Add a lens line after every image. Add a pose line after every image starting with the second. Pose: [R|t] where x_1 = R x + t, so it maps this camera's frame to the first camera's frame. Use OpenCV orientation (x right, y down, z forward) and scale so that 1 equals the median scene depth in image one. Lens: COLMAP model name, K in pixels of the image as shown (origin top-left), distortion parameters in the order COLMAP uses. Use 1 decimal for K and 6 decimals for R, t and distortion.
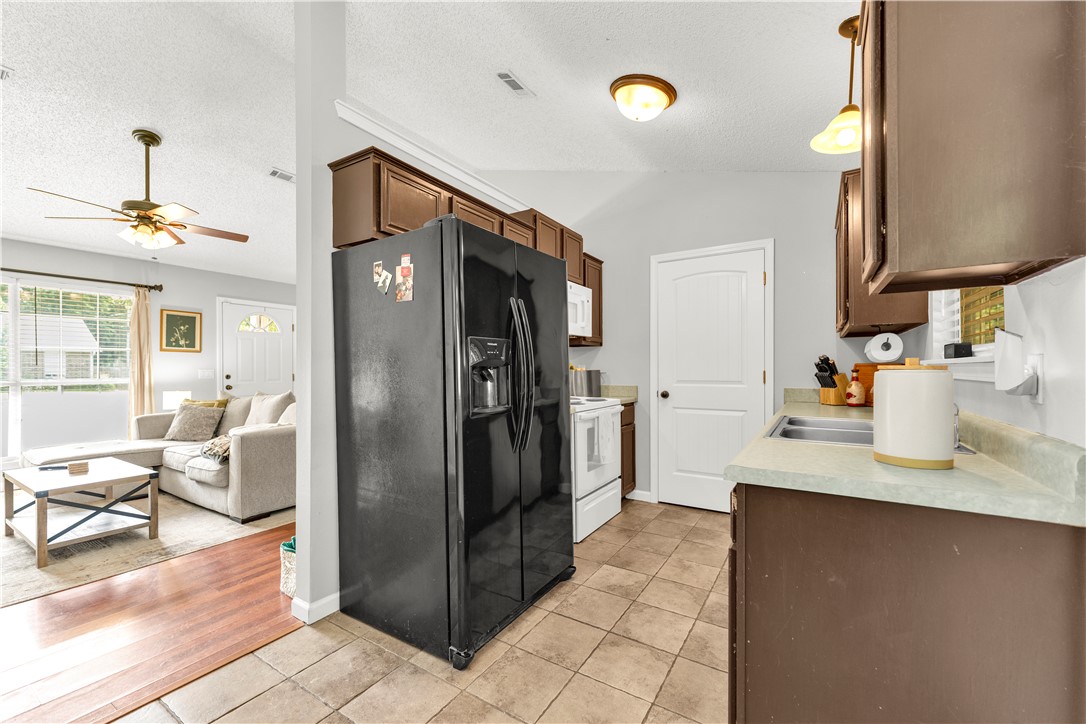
lens RADIAL K [[442.7, 0, 535.9], [0, 442.7, 366.6], [0, 0, 1]] dist [0.001383, 0.002260]
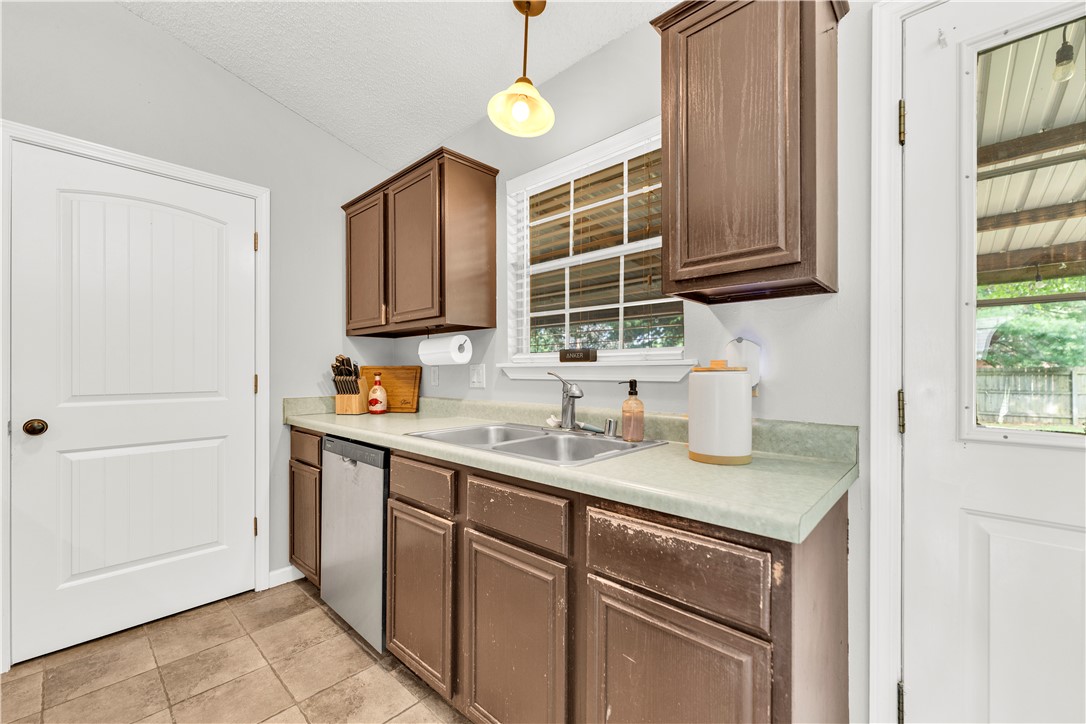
lens RADIAL K [[442.7, 0, 538.2], [0, 442.7, 369.6], [0, 0, 1]] dist [0.001383, 0.002260]
pose [[0.177478, 0.004591, 0.984114, -0.102362], [-0.003206, 0.999987, -0.004087, 0.003195], [-0.984120, -0.002430, 0.177490, 0.506666]]
